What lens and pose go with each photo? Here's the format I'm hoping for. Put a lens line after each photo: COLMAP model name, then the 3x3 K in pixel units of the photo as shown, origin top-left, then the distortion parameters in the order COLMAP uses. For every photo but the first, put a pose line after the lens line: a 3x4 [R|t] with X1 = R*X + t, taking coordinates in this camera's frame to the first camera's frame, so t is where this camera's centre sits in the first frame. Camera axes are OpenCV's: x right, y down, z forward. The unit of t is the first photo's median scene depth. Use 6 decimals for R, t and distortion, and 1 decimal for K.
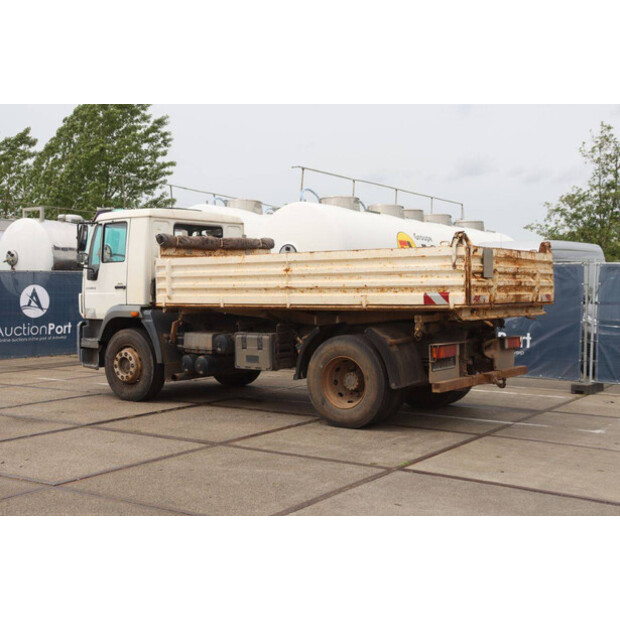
lens RADIAL K [[796.4, 0, 310.0], [0, 796.4, 310.0], [0, 0, 1]] dist [0.027437, 0.026796]
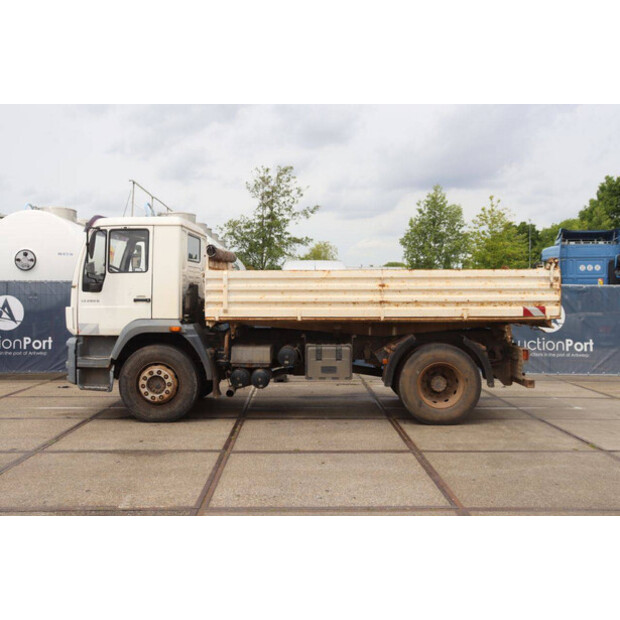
lens RADIAL K [[709.2, 0, 310.0], [0, 709.2, 310.0], [0, 0, 1]] dist [-0.010437, 0.044797]
pose [[0.819129, -0.002412, 0.573604, -0.669066], [0.010952, 0.999875, -0.011436, -0.006875], [-0.573504, 0.015650, 0.819053, 0.267323]]
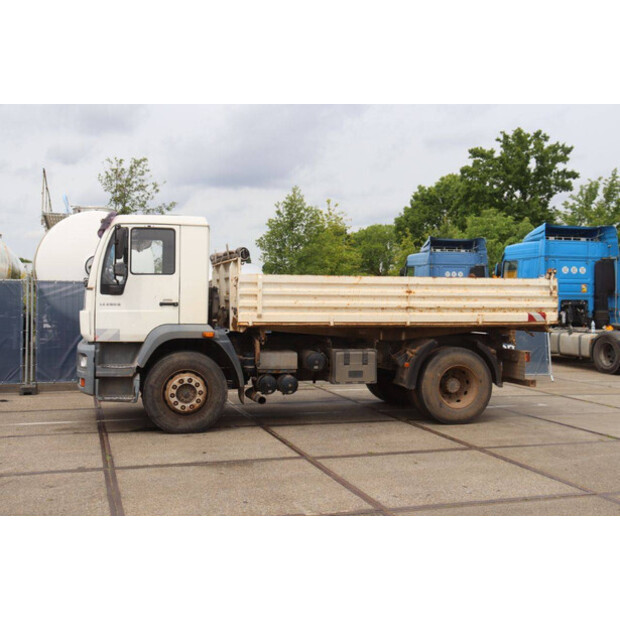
lens RADIAL K [[746.4, 0, 310.0], [0, 746.4, 310.0], [0, 0, 1]] dist [-0.004438, 0.031643]
pose [[0.619721, 0.003611, 0.784814, -0.950716], [0.009776, 0.999876, -0.012319, -0.012910], [-0.784762, 0.015306, 0.619609, 0.459876]]
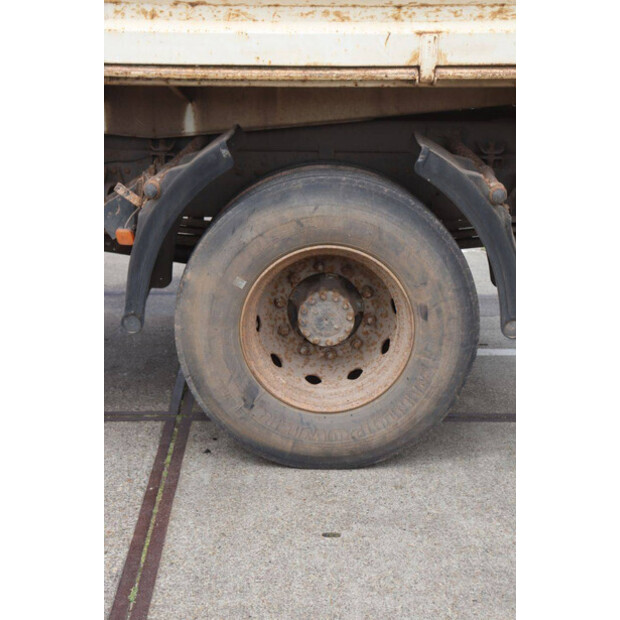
lens RADIAL K [[1044.0, 0, 310.0], [0, 1044.0, 310.0], [0, 0, 1]] dist [0.192678, 0.010062]
pose [[0.817898, -0.142818, 0.557356, -0.178454], [0.003332, 0.969862, 0.243630, -0.013455], [-0.575353, -0.197408, 0.793724, 0.666694]]
